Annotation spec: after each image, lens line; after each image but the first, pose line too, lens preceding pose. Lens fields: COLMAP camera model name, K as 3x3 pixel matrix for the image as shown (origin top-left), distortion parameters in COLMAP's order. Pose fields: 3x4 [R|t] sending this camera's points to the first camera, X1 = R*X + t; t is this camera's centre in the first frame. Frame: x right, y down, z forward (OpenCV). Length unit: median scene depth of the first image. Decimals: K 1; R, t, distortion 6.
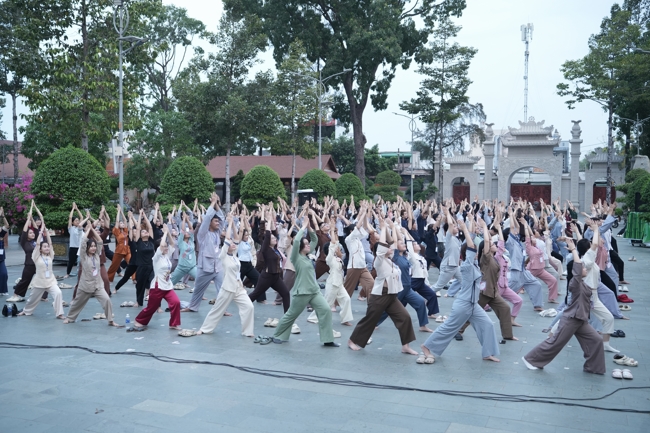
lens RADIAL K [[651.2, 0, 325.0], [0, 651.2, 216.5], [0, 0, 1]] dist [-0.066260, 0.197565]
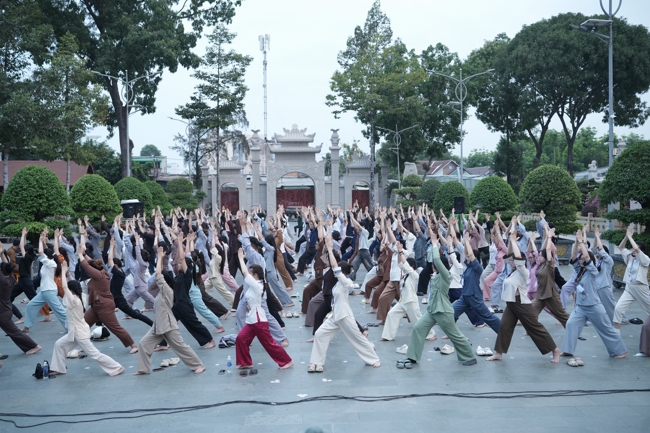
lens RADIAL K [[651.2, 0, 325.0], [0, 651.2, 216.5], [0, 0, 1]] dist [-0.066260, 0.197565]
pose [[0.903133, -0.033036, 0.428088, -0.097342], [0.035431, 0.999369, 0.002374, -0.005739], [-0.427896, 0.013023, 0.903734, 0.028337]]
